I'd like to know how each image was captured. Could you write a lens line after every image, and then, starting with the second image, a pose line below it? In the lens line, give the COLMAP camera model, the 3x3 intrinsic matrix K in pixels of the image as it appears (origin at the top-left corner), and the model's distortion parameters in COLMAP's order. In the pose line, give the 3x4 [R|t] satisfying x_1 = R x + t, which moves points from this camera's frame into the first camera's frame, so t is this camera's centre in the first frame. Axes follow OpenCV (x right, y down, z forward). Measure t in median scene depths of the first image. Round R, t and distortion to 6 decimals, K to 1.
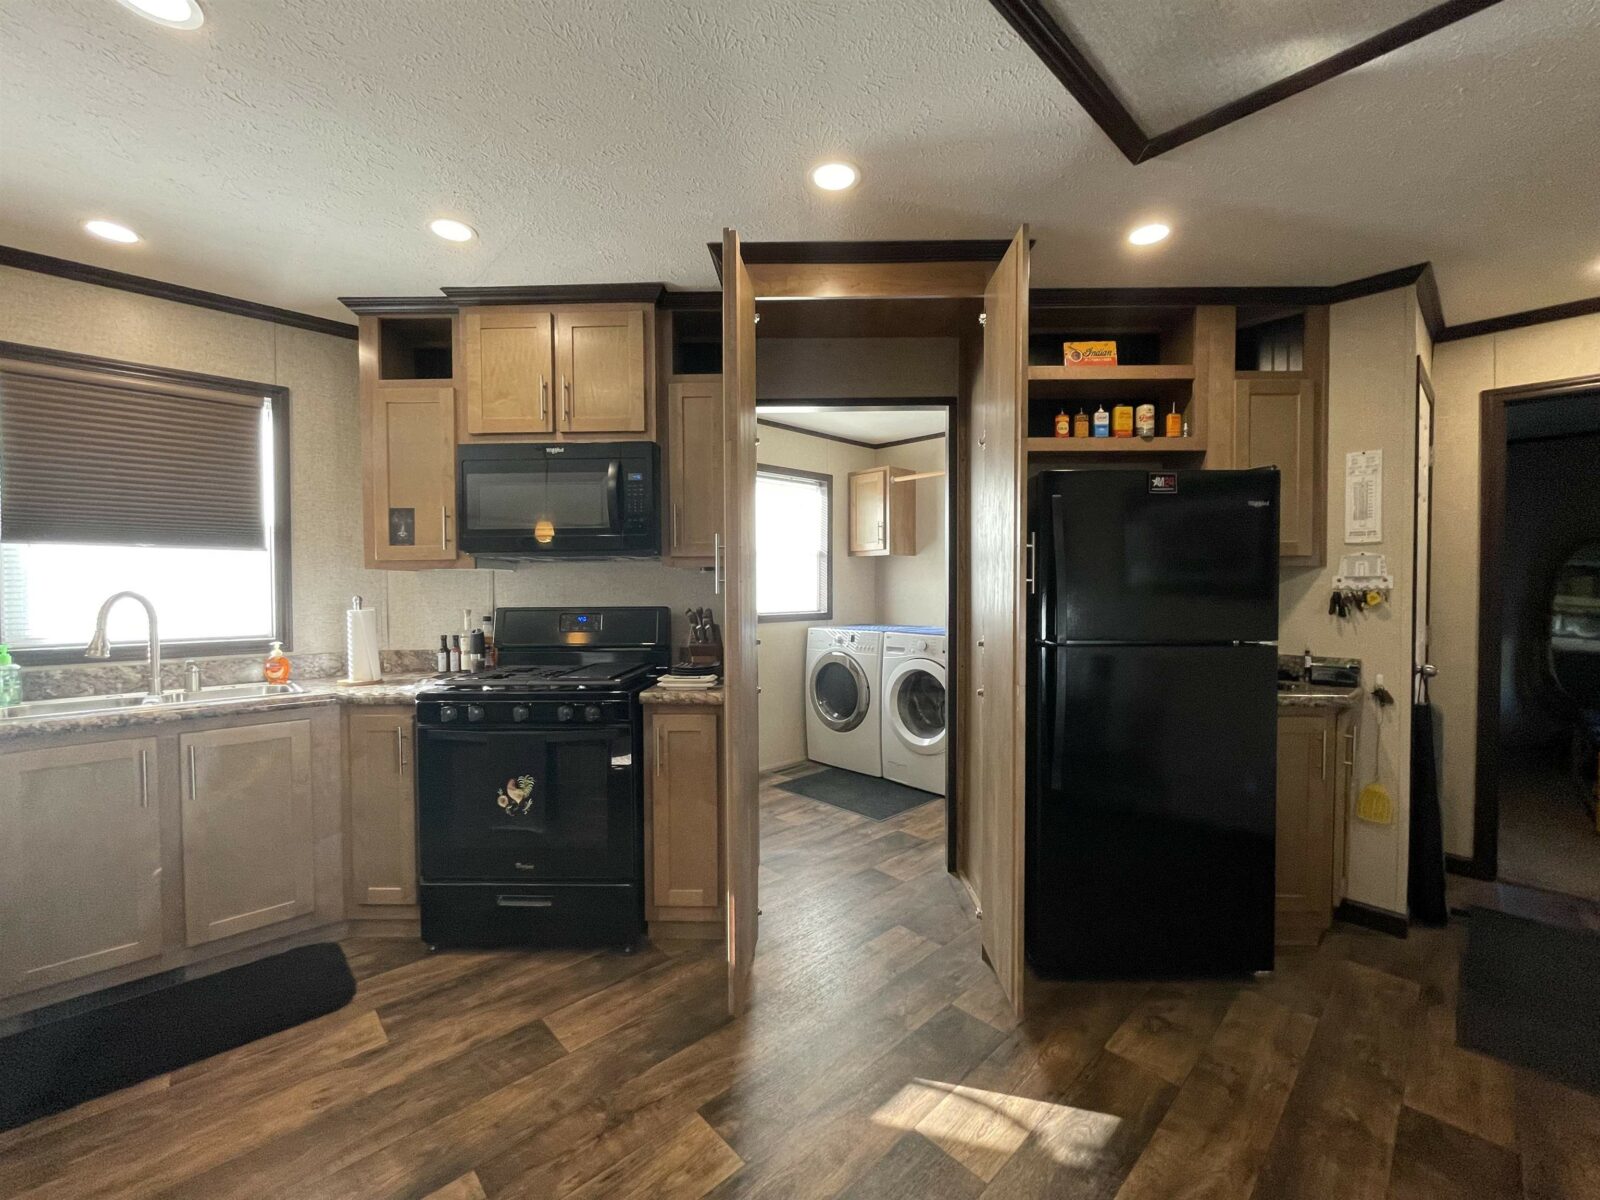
lens RADIAL K [[647.7, 0, 800.0], [0, 647.7, 600.0], [0, 0, 1]] dist [-0.003513, 0.000026]
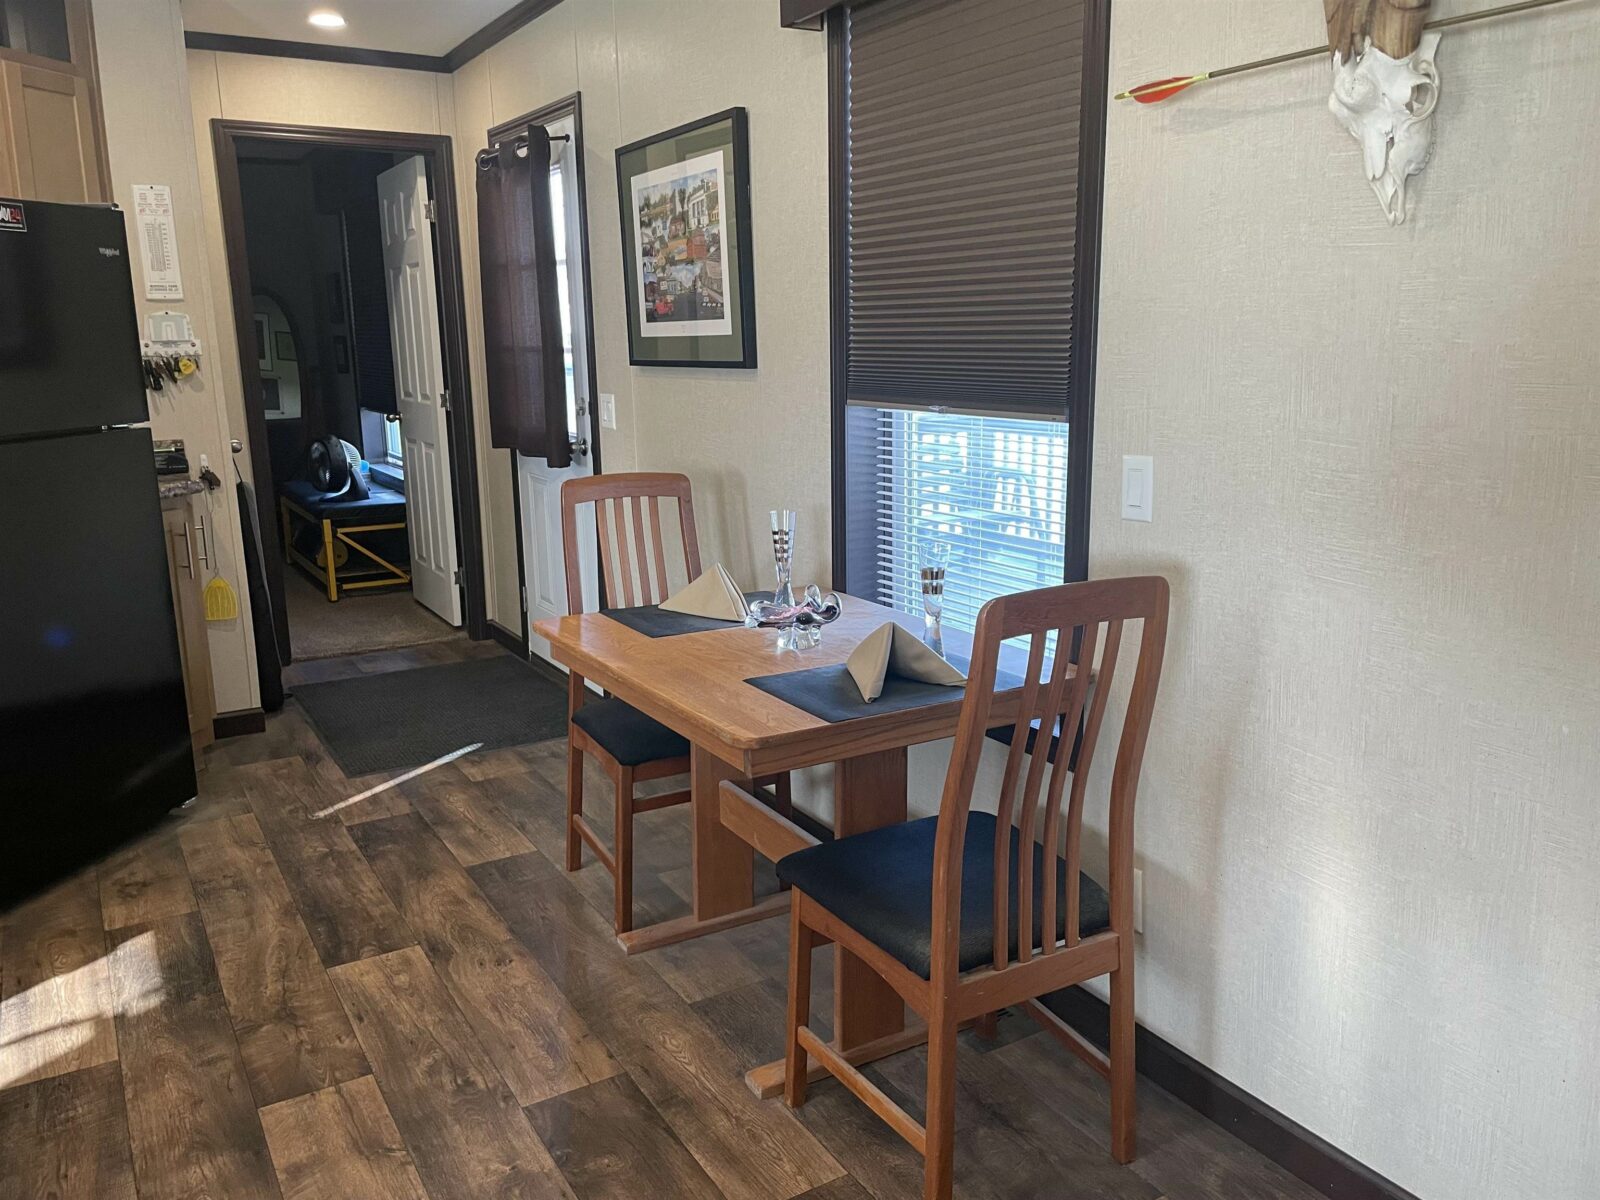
lens RADIAL K [[1211.8, 0, 801.8], [0, 1211.8, 589.2], [0, 0, 1]] dist [0.102065, -0.155235]
pose [[0.208744, -0.204489, 0.956353, -0.570419], [0.036181, 0.978841, 0.201400, -0.012968], [-0.977301, -0.007440, 0.211726, -0.147908]]
